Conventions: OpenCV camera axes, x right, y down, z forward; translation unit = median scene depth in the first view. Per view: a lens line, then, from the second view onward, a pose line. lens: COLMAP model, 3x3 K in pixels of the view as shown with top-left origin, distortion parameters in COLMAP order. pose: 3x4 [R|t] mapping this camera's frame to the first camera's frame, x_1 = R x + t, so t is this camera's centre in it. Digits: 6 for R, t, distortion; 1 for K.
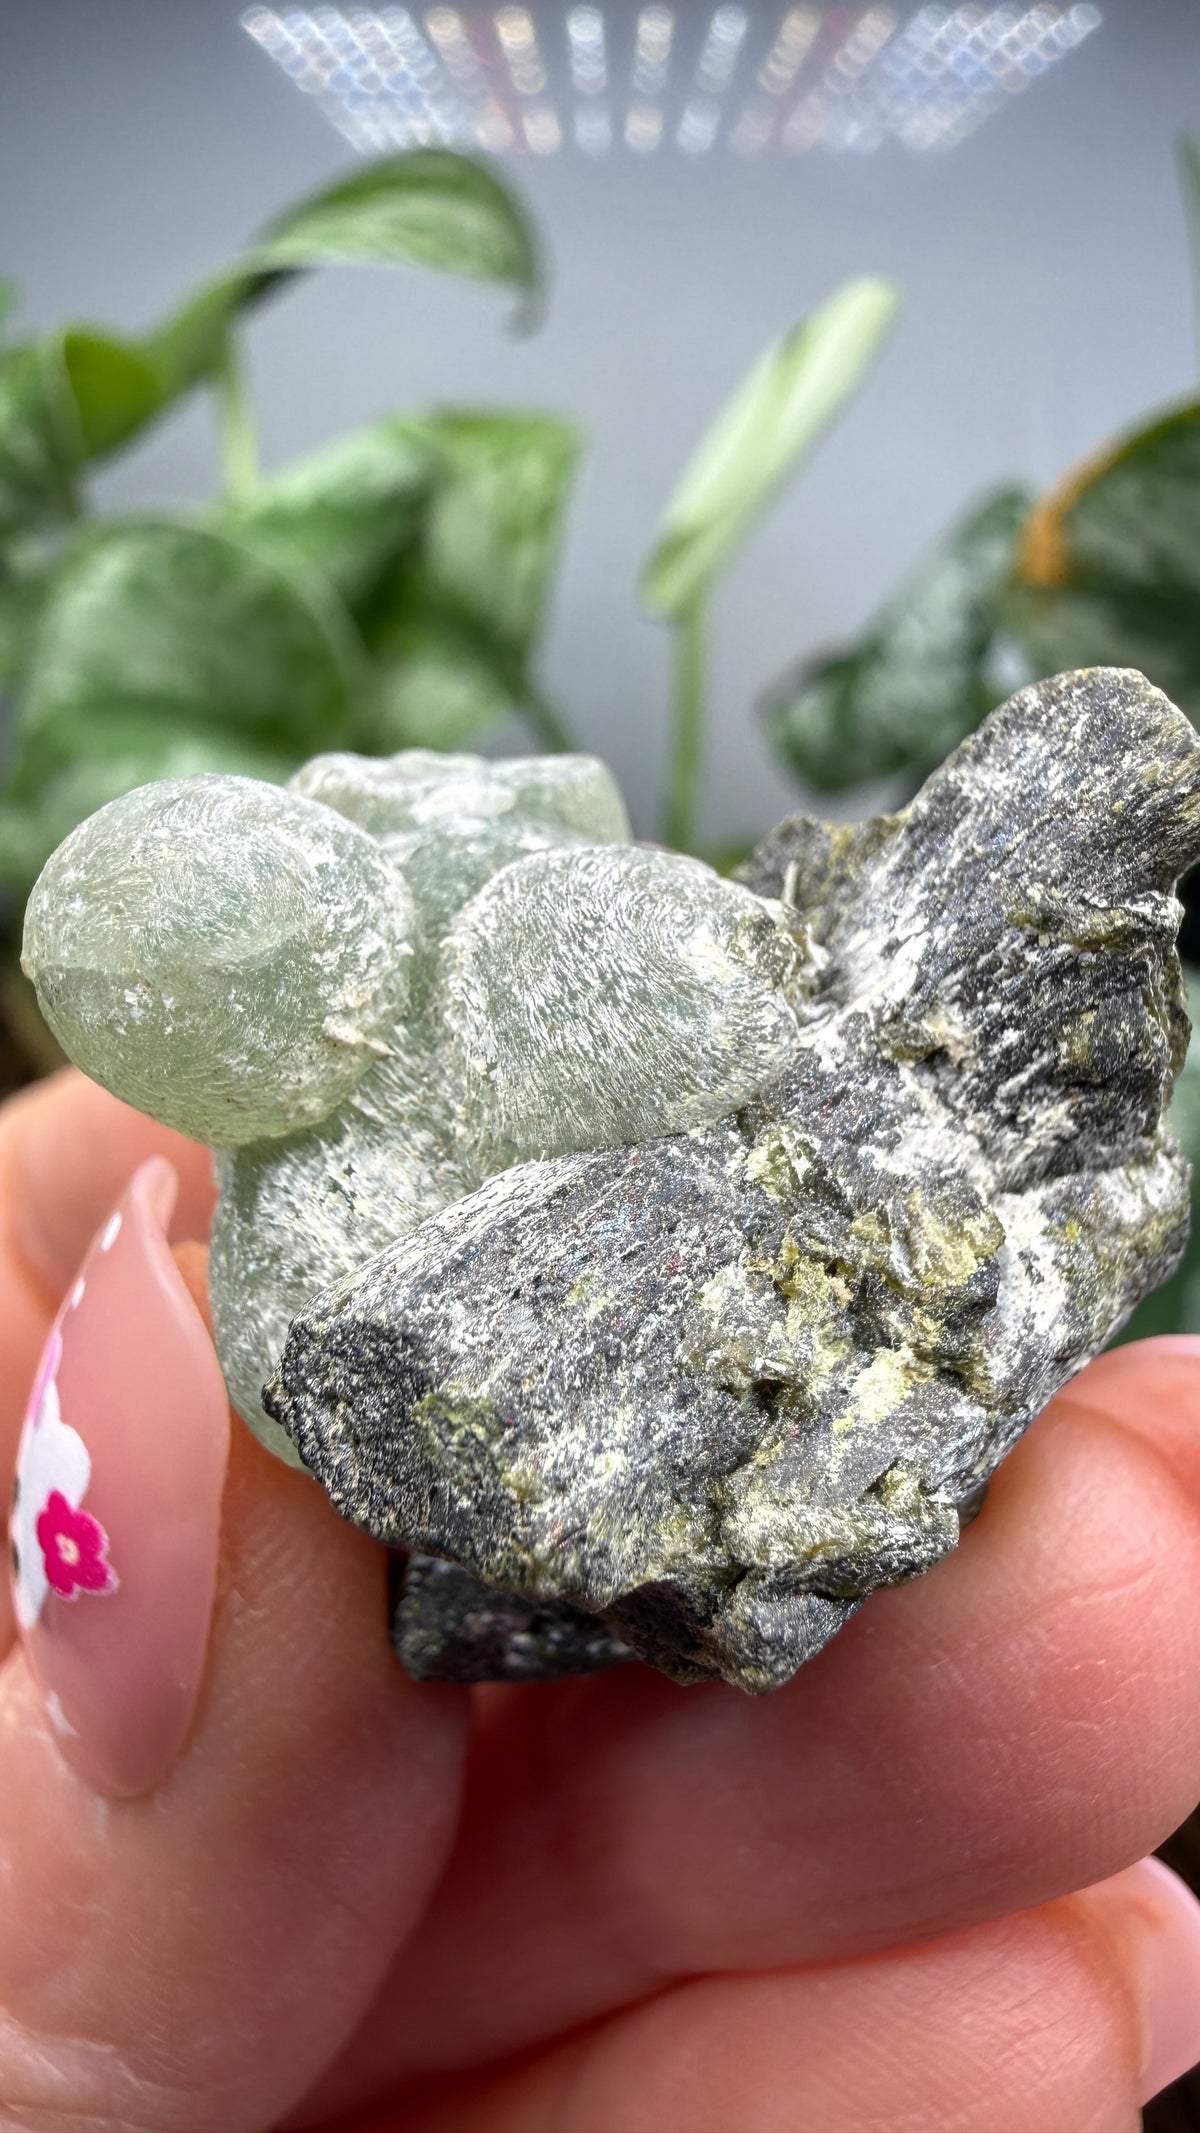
lens RADIAL K [[1608.8, 0, 606.2], [0, 1608.8, 1074.4], [0, 0, 1]] dist [0.008682, -0.005777]
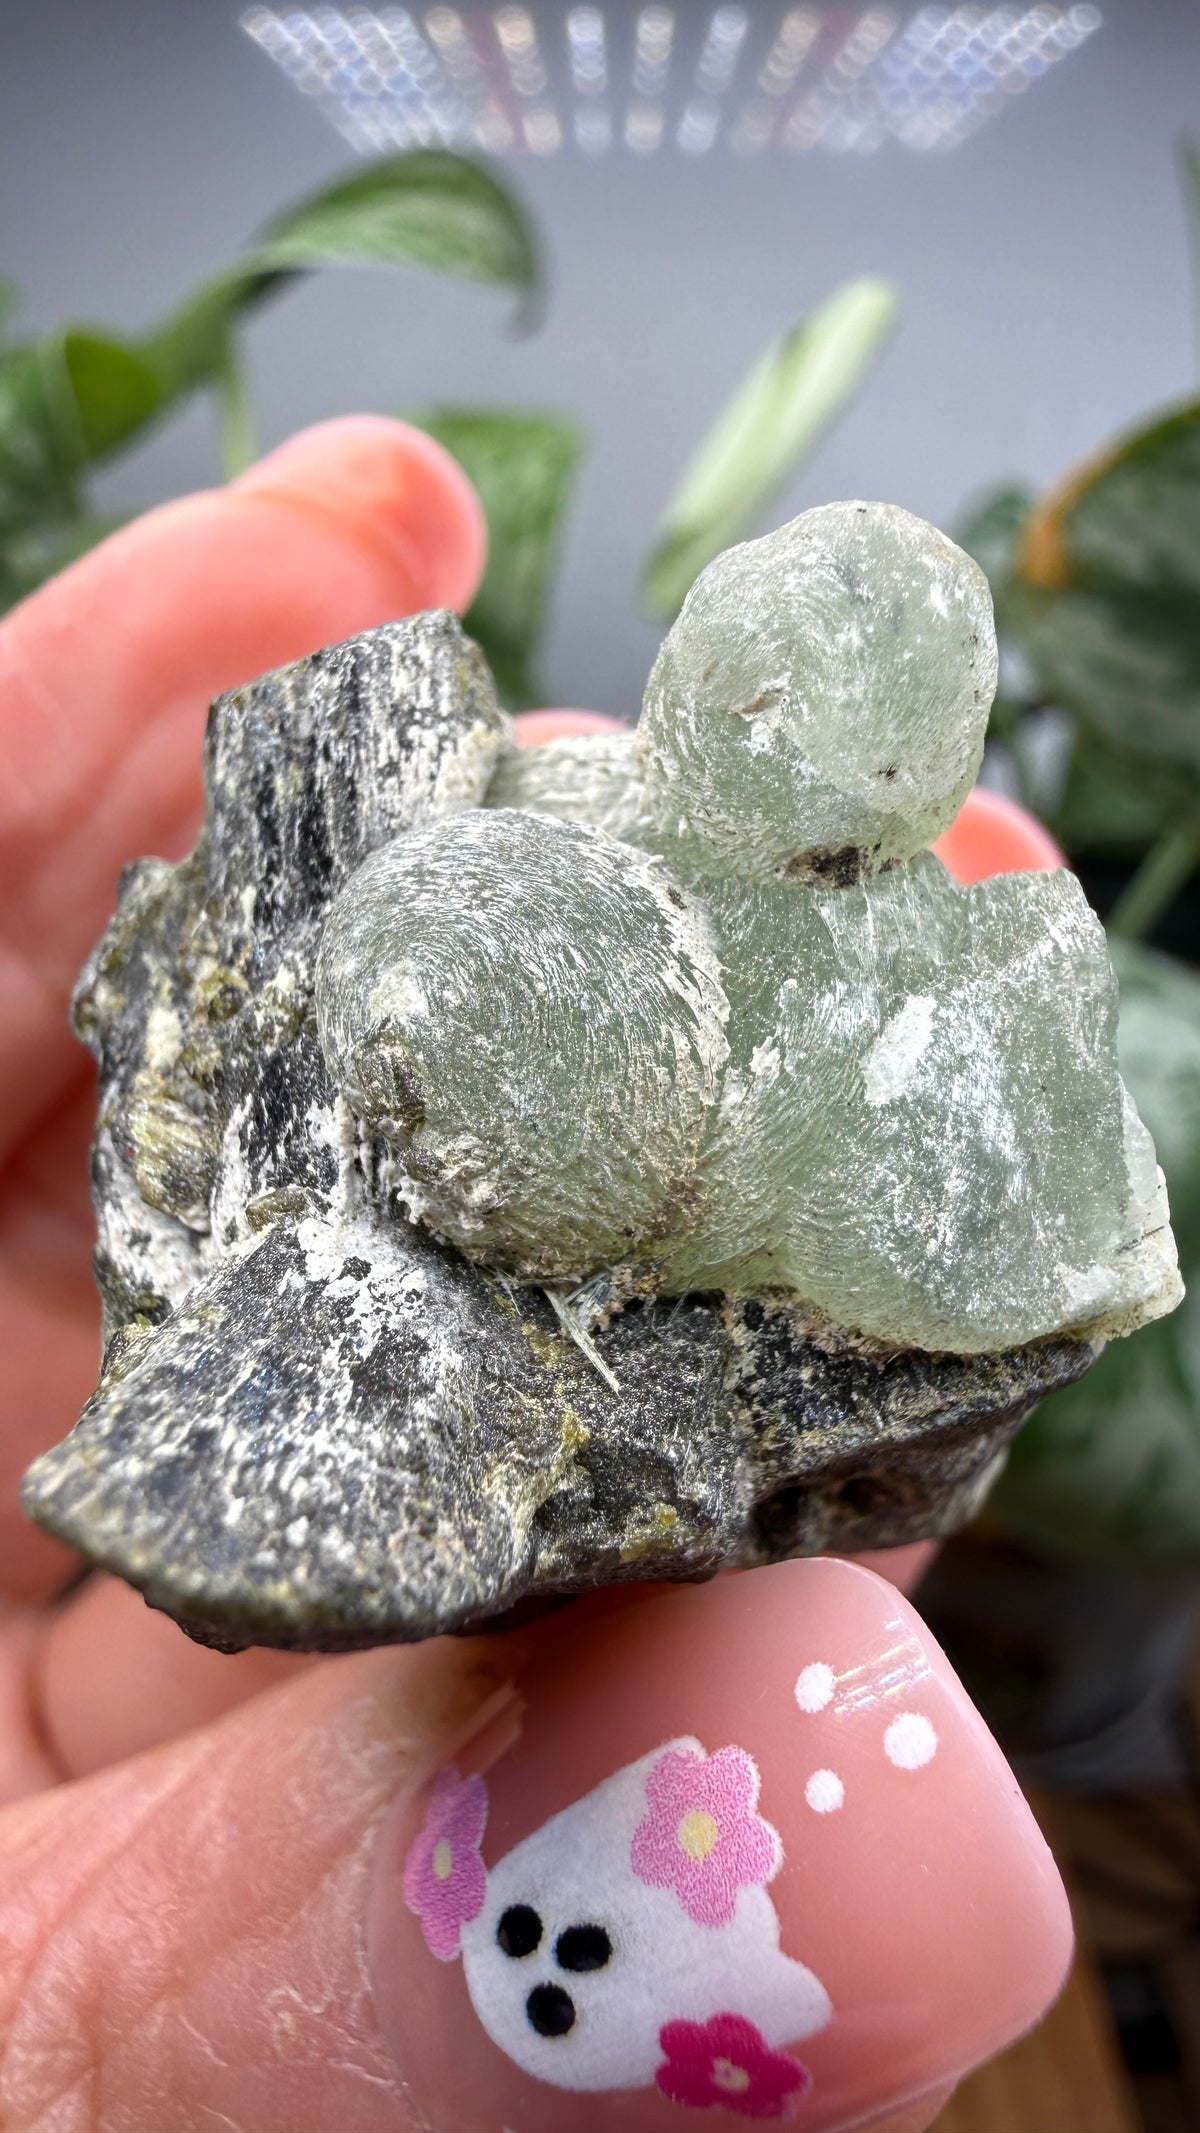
lens RADIAL K [[1608.8, 0, 606.2], [0, 1608.8, 1074.4], [0, 0, 1]] dist [0.008682, -0.005777]
pose [[-0.663090, 0.724744, -0.187238, 0.194765], [-0.458030, -0.195002, 0.867285, -0.959741], [0.592048, 0.660848, 0.461259, 0.687753]]
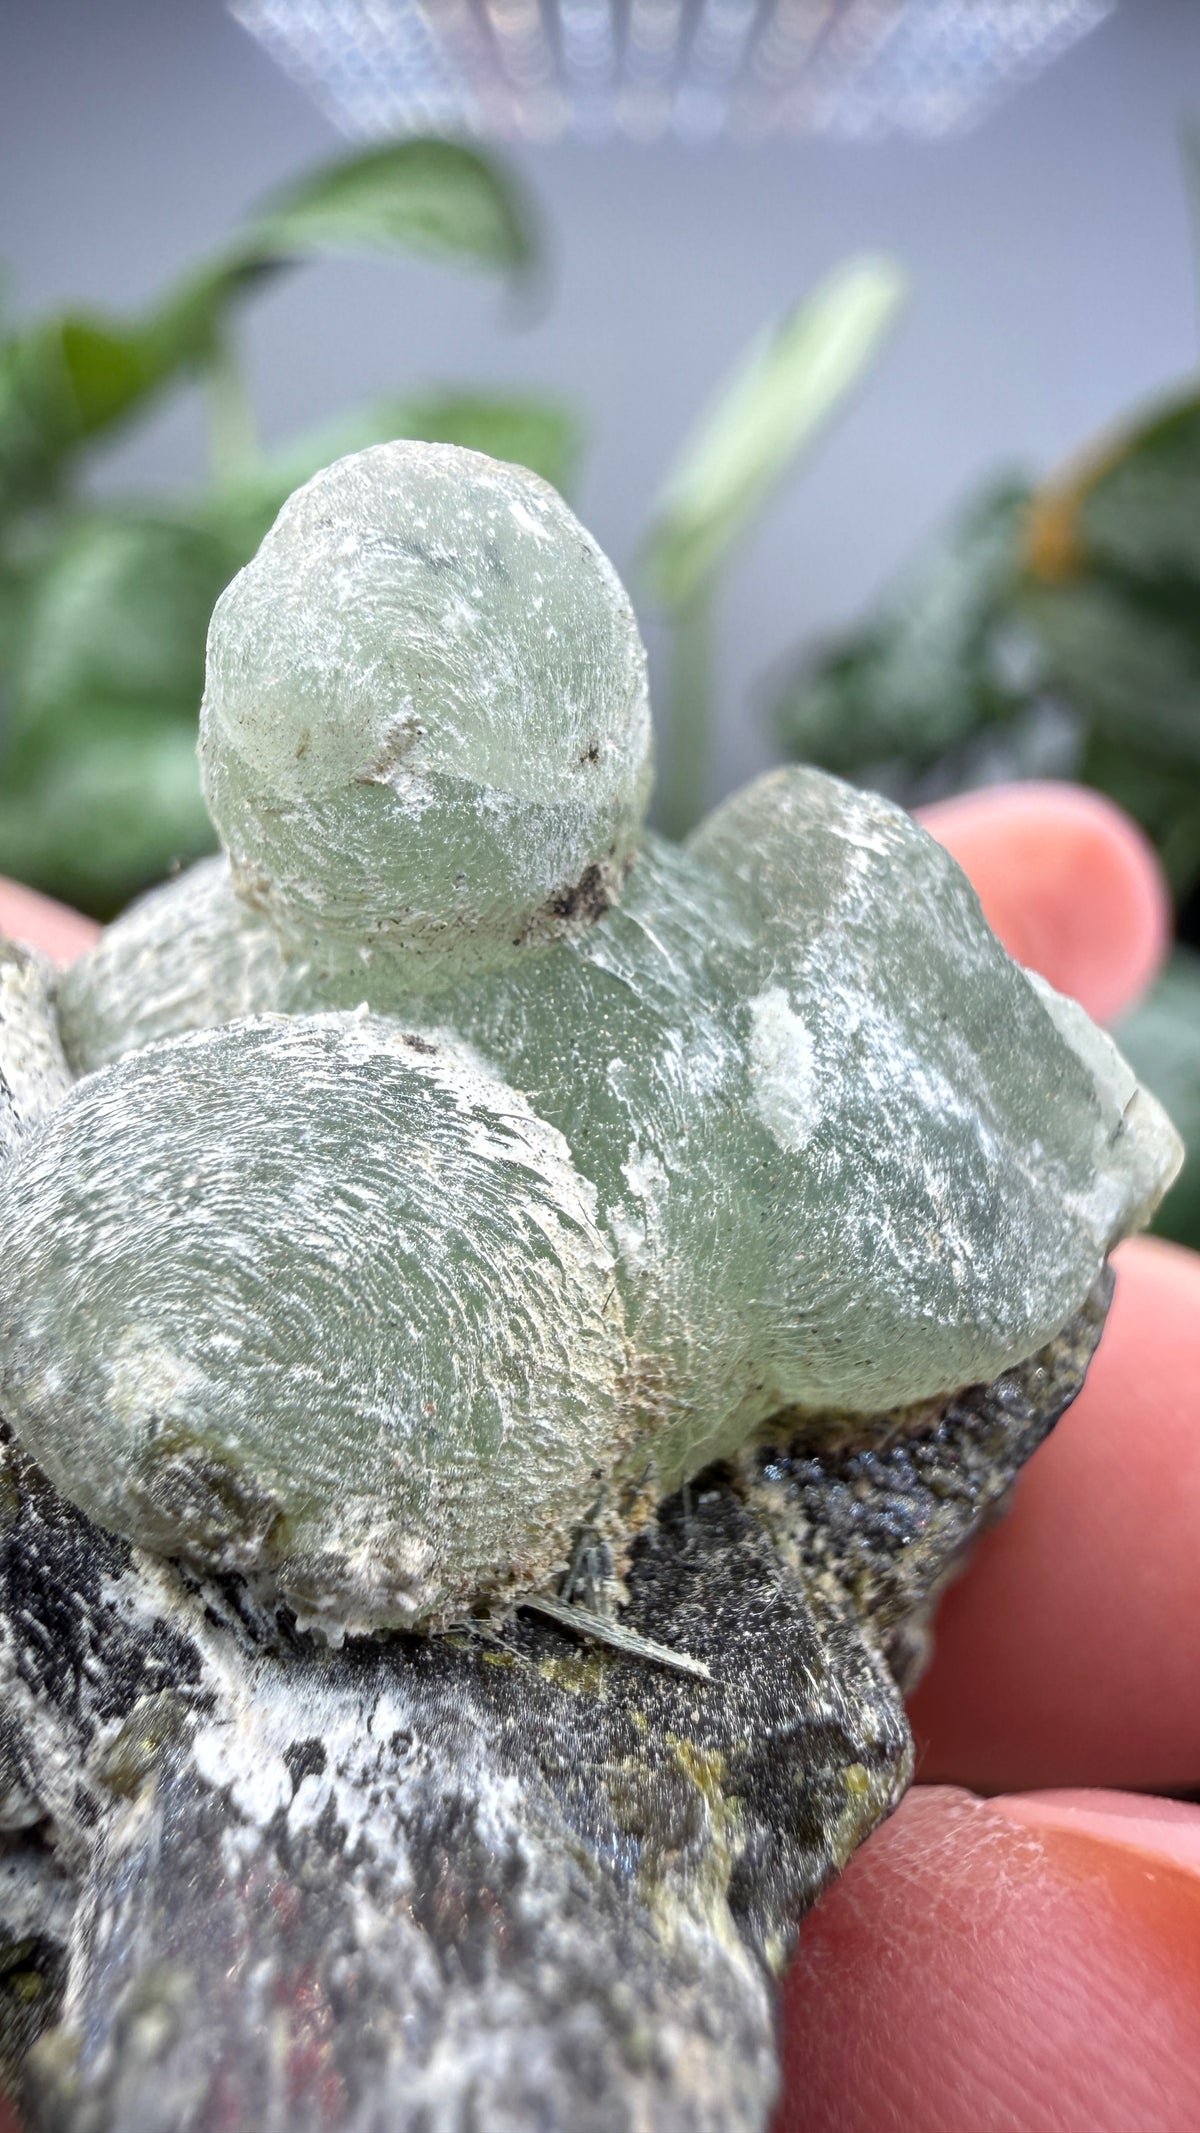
lens RADIAL K [[1590.0, 0, 598.4], [0, 1590.0, 1058.1], [0, 0, 1]] dist [0.007207, -0.008517]
pose [[-0.125846, 0.939740, -0.317885, 0.122406], [-0.699266, 0.143267, 0.700358, -0.651894], [0.703697, 0.310424, 0.639099, 0.707414]]
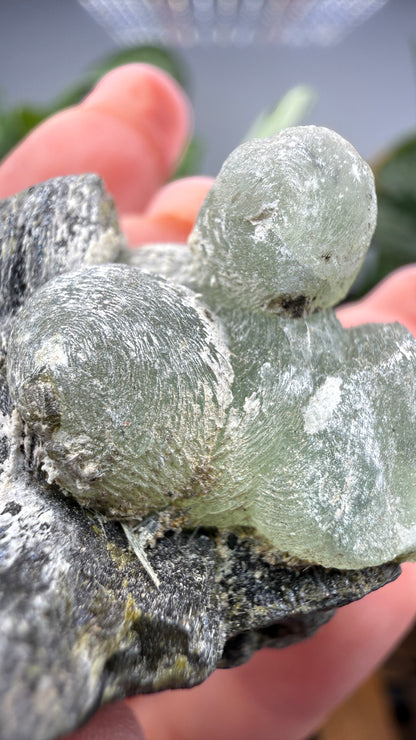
lens RADIAL K [[558.2, 0, 210.2], [0, 558.2, 372.7], [0, 0, 1]] dist [0.008682, -0.005777]
pose [[-0.685003, 0.655271, -0.318419, 0.150382], [-0.536125, -0.157453, 0.829324, -0.651674], [0.493296, 0.738802, 0.459163, 0.848490]]
